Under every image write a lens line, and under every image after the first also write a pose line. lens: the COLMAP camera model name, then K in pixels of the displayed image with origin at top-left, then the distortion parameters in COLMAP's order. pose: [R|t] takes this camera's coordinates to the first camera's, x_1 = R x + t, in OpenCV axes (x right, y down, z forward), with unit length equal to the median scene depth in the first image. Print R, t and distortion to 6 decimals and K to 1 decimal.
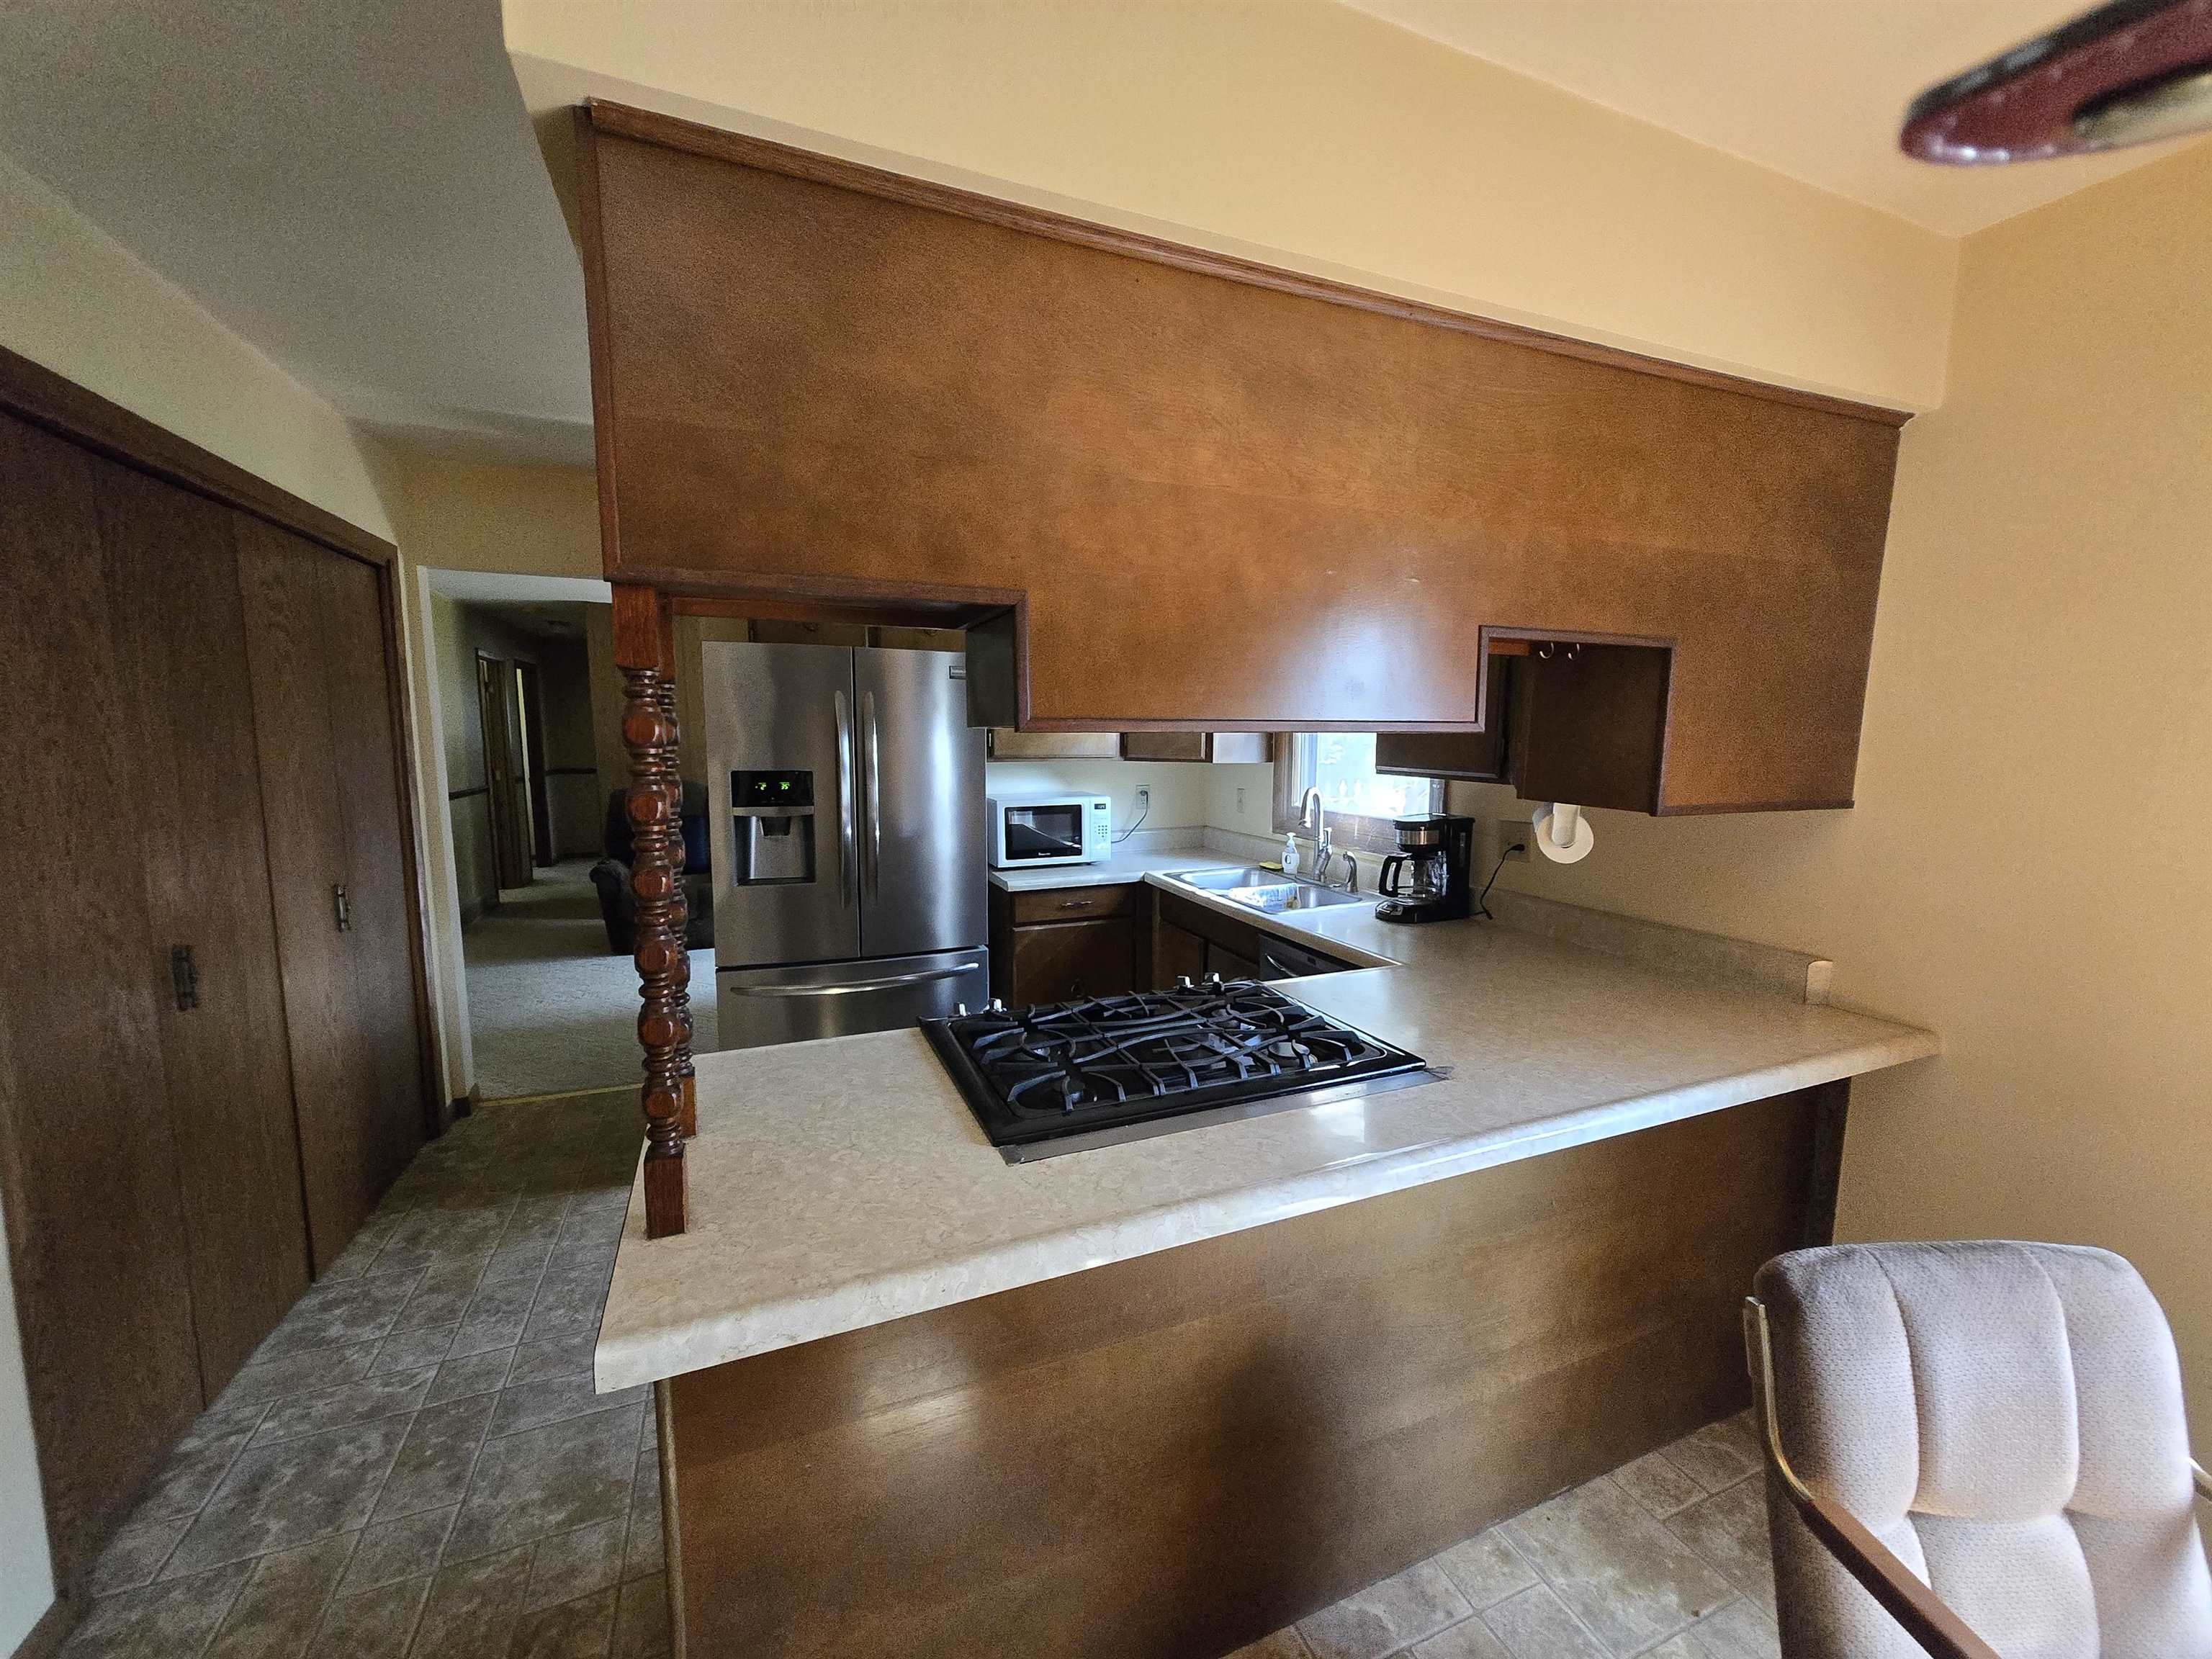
lens RADIAL K [[871.6, 0, 1102.0], [0, 871.6, 836.2], [0, 0, 1]] dist [-0.000356, -0.000075]
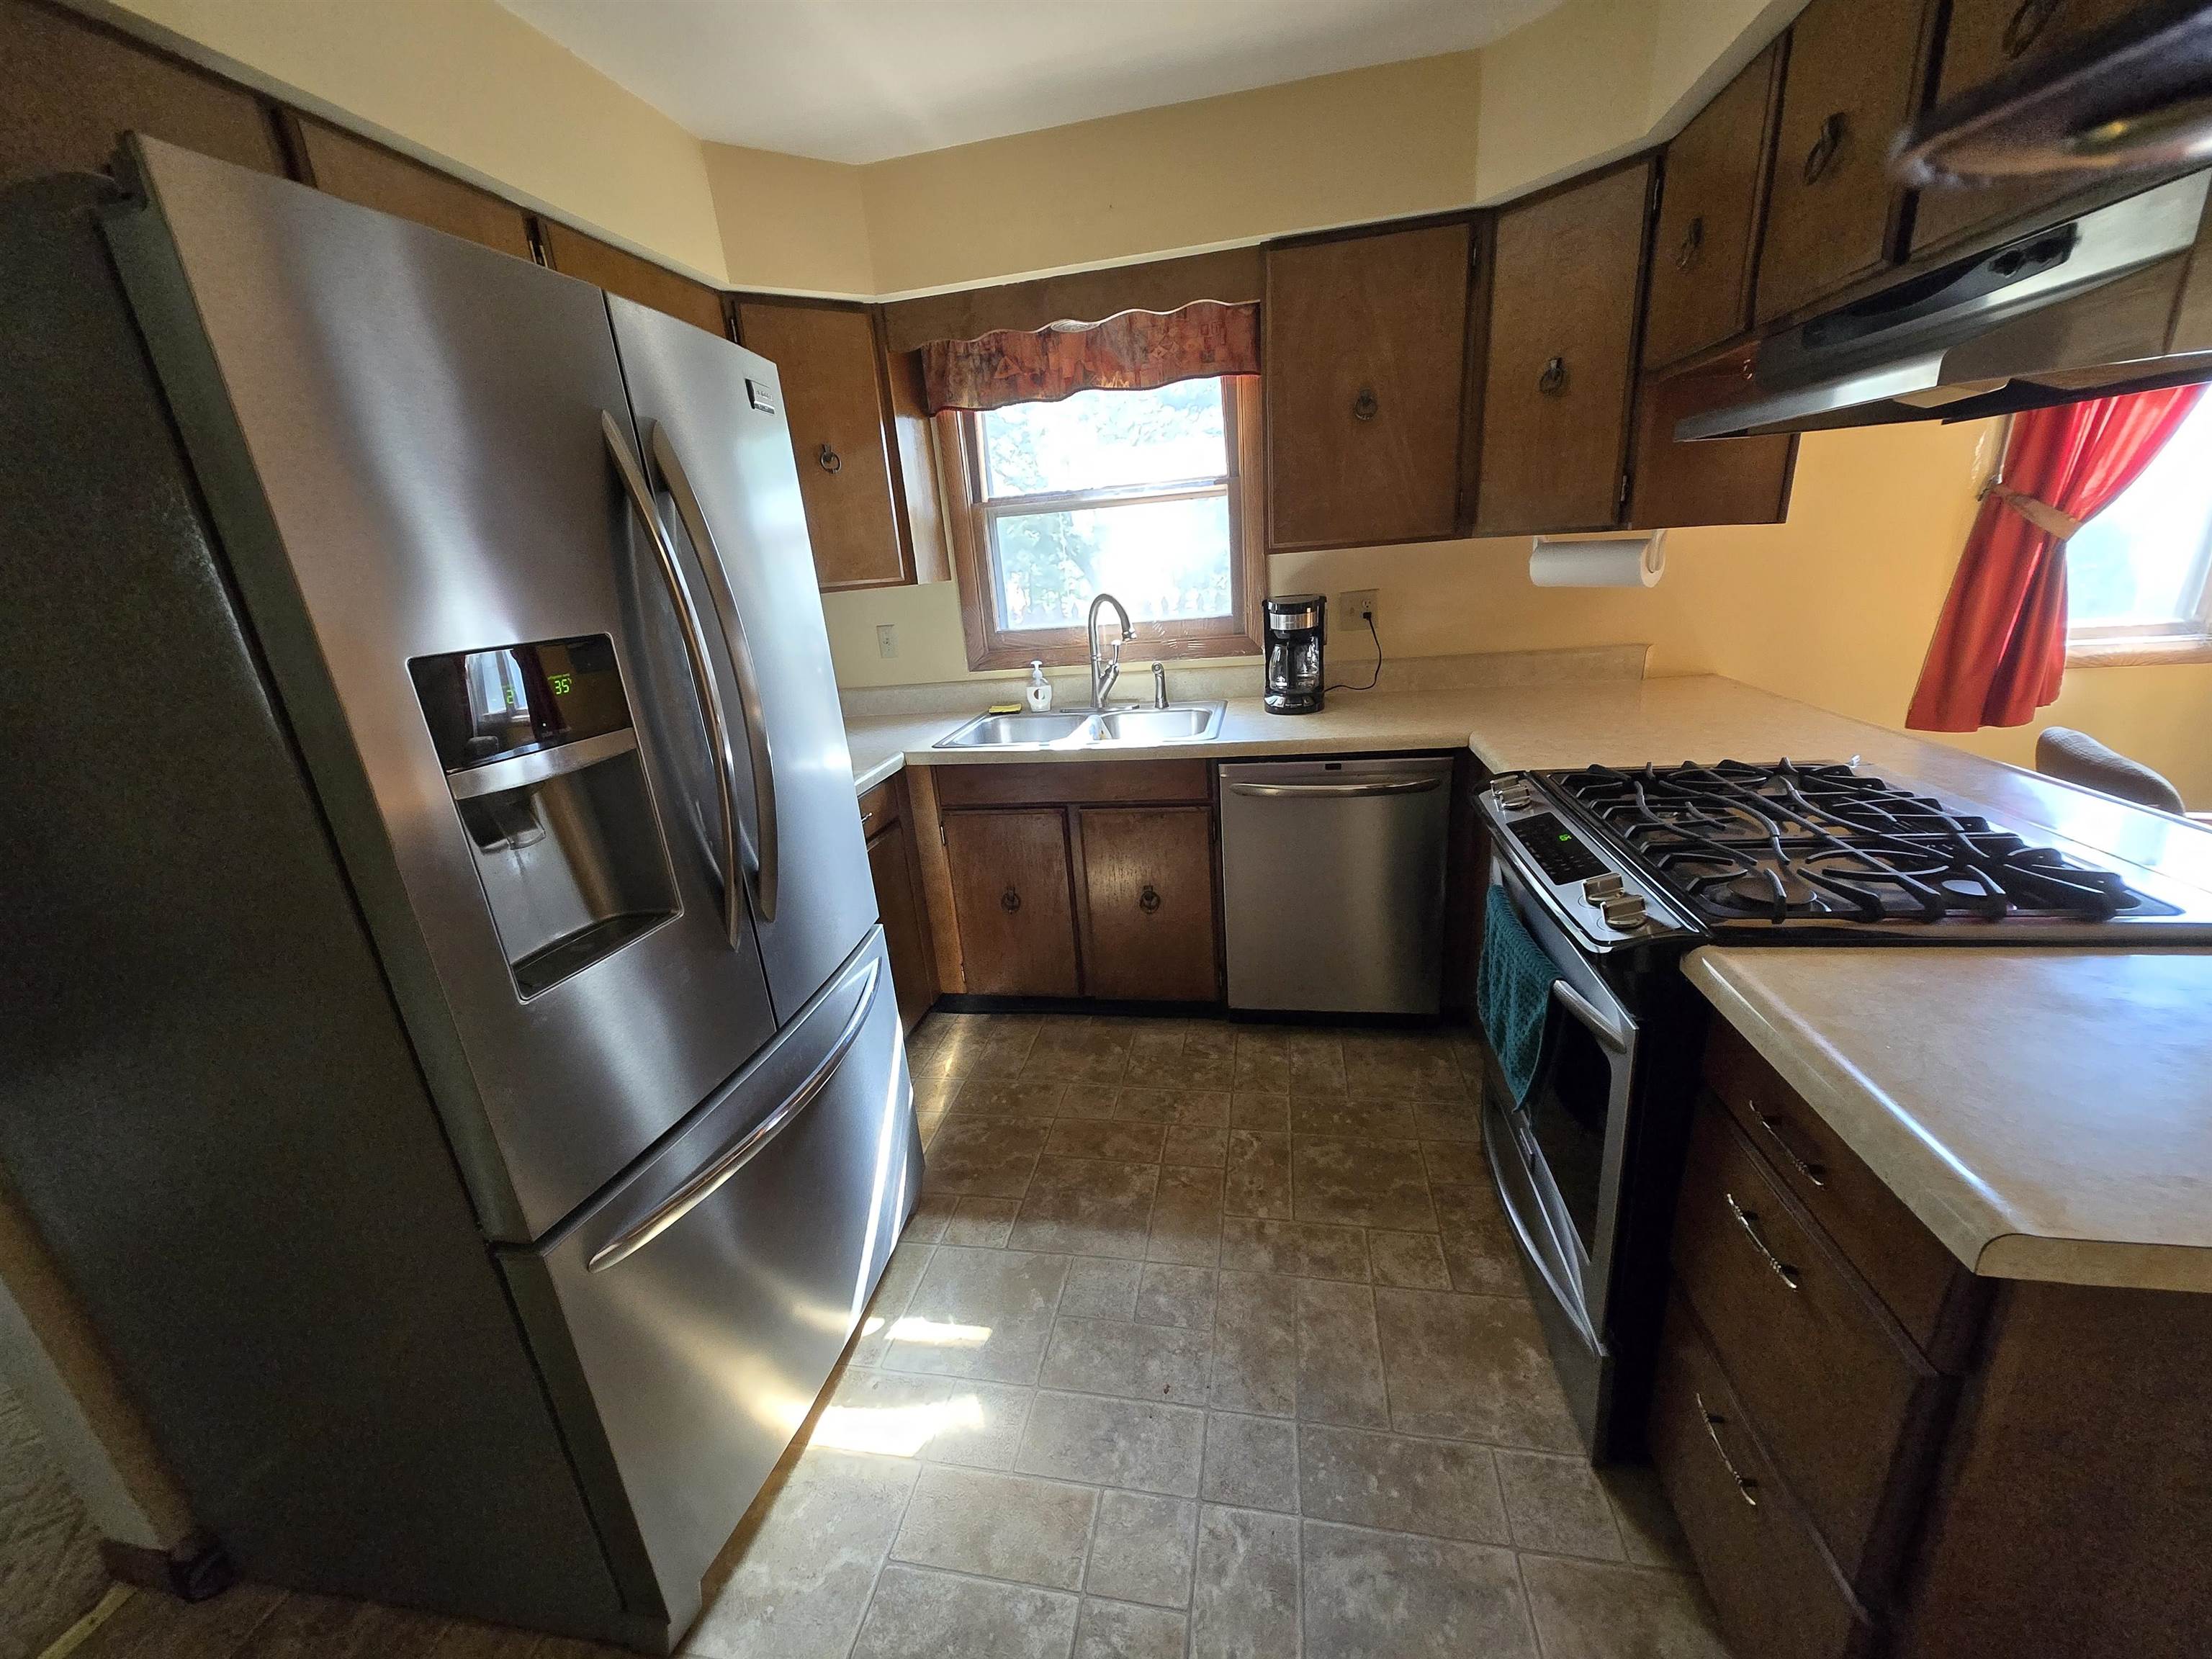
lens RADIAL K [[871.6, 0, 1102.0], [0, 871.6, 836.2], [0, 0, 1]] dist [-0.000356, -0.000075]
pose [[0.545907, -0.315775, 0.776061, -0.583511], [0.184874, 0.948827, 0.256026, -0.061970], [-0.817195, 0.003707, 0.576350, 0.638316]]
